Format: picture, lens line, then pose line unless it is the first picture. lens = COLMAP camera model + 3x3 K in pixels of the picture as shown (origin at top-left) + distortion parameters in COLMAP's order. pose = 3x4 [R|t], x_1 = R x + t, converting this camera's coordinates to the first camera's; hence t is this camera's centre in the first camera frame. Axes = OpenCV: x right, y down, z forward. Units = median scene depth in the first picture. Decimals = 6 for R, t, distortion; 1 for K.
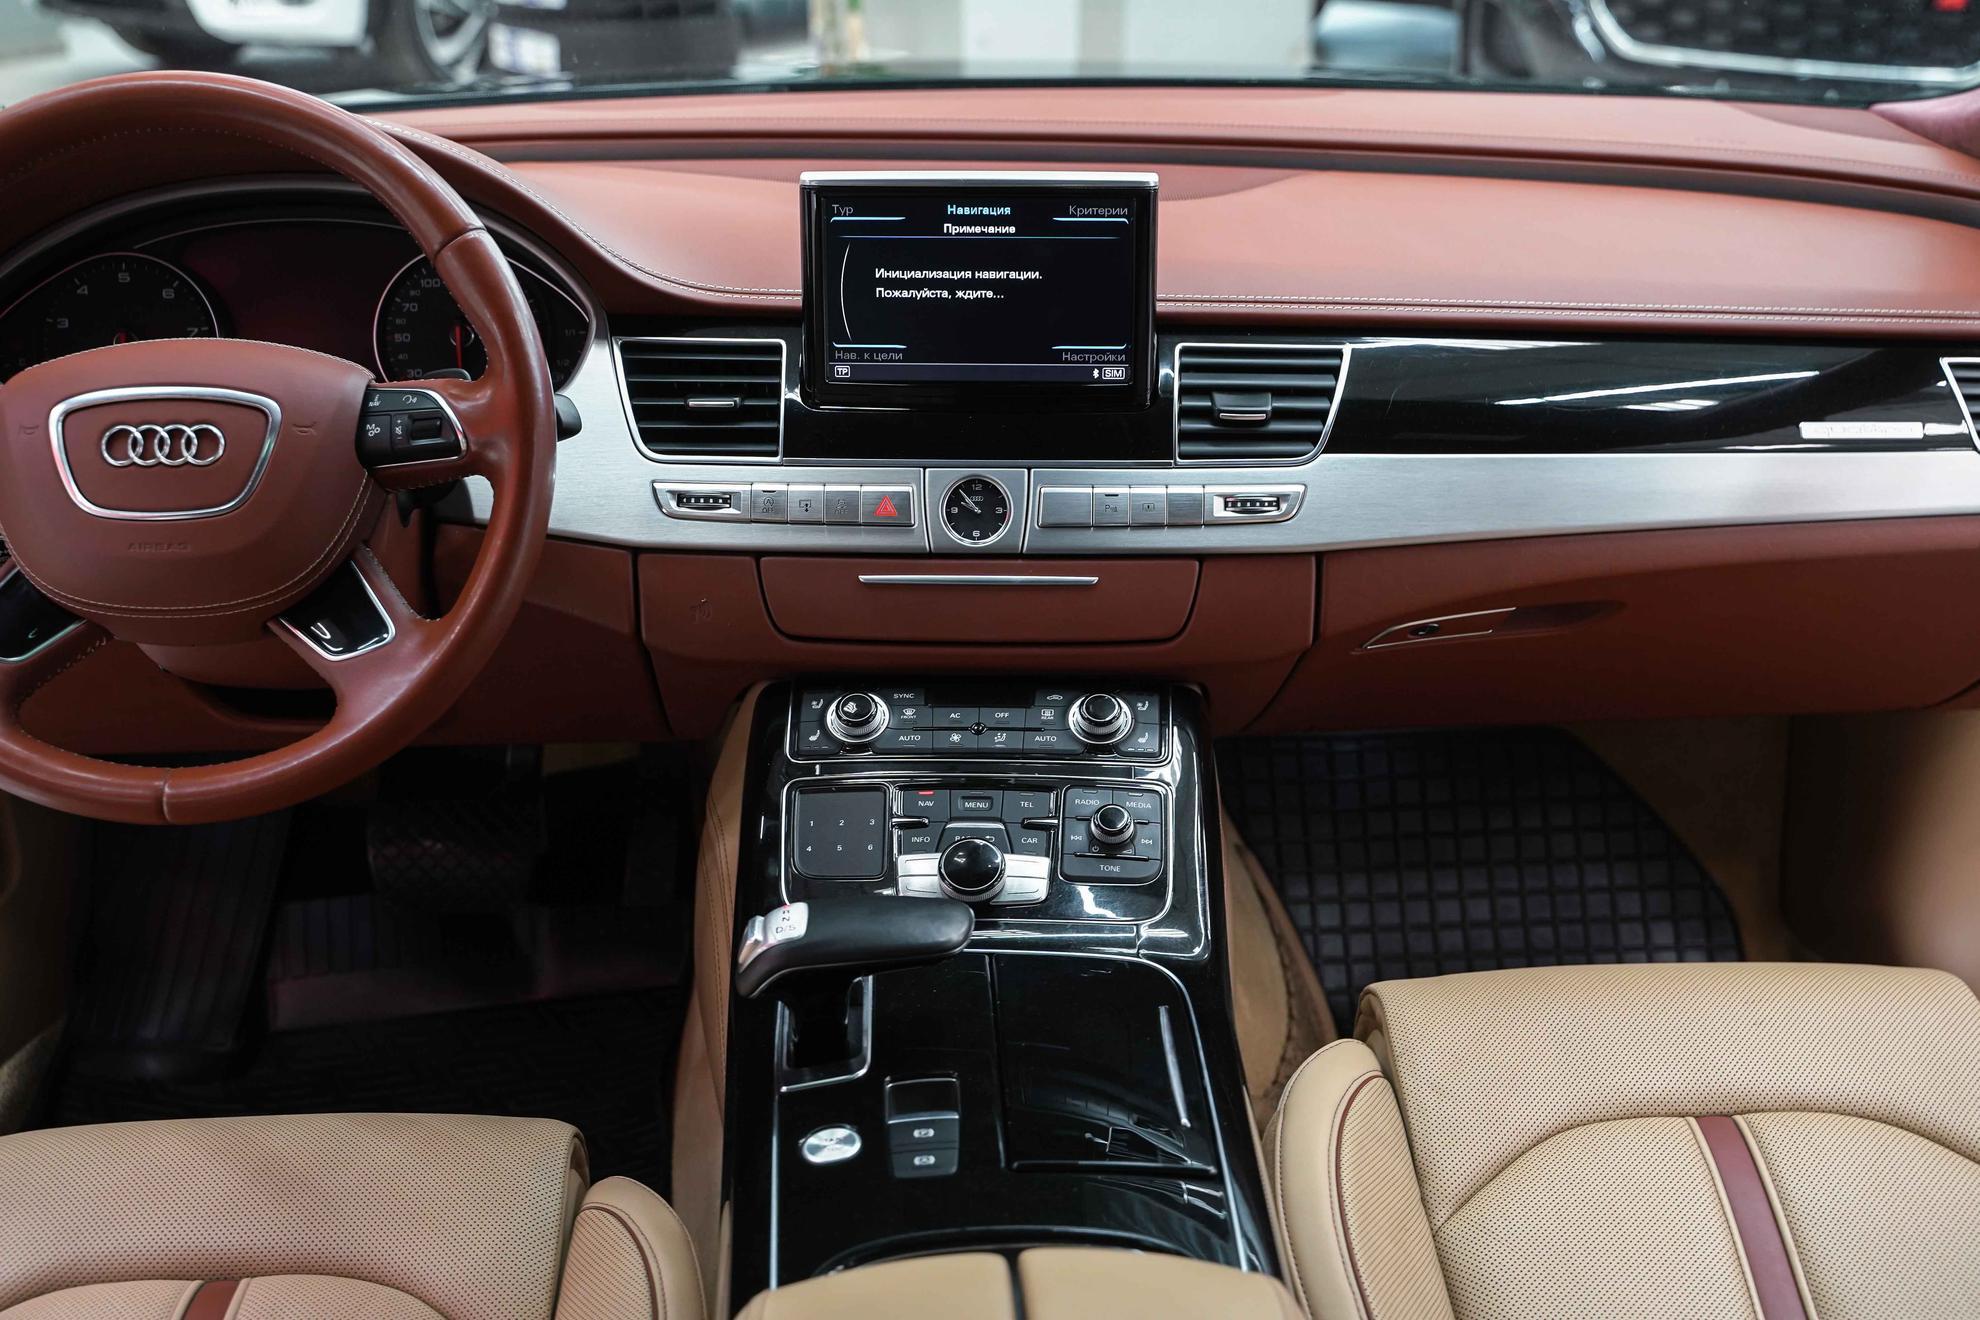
lens RADIAL K [[2255.9, 0, 986.0], [0, 2255.9, 664.3], [0, 0, 1]] dist [-0.008900, 0.000000]
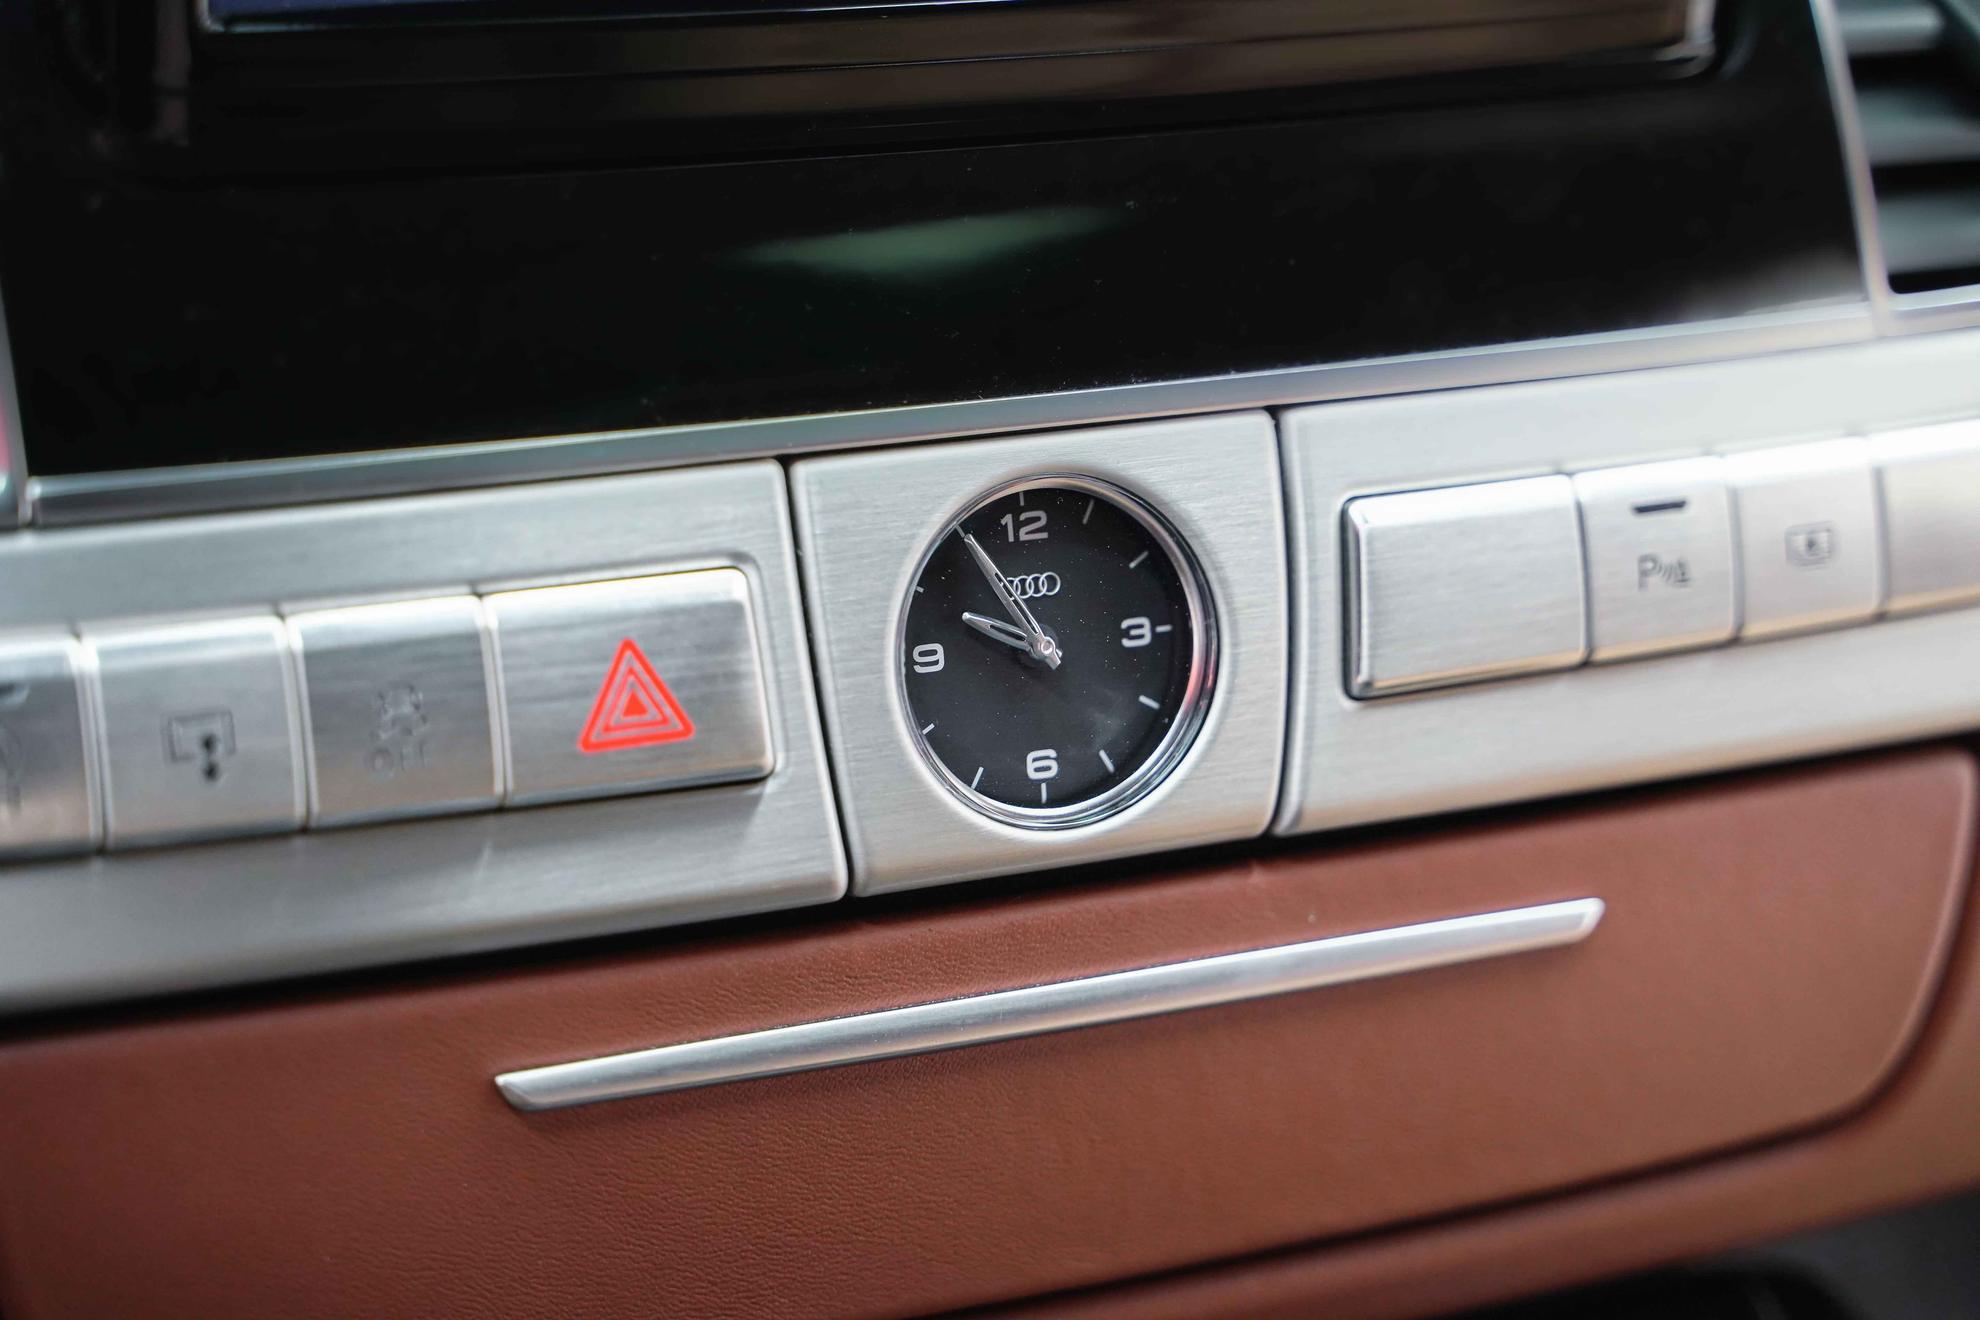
lens RADIAL K [[4423.2, 0, 988.5], [0, 4423.2, 662.7], [0, 0, 1]] dist [0.044736, 0.000000]
pose [[0.884707, -0.125320, 0.448986, -0.179346], [0.075518, 0.988993, 0.127240, -0.116080], [-0.459990, -0.078663, 0.884433, 0.668377]]
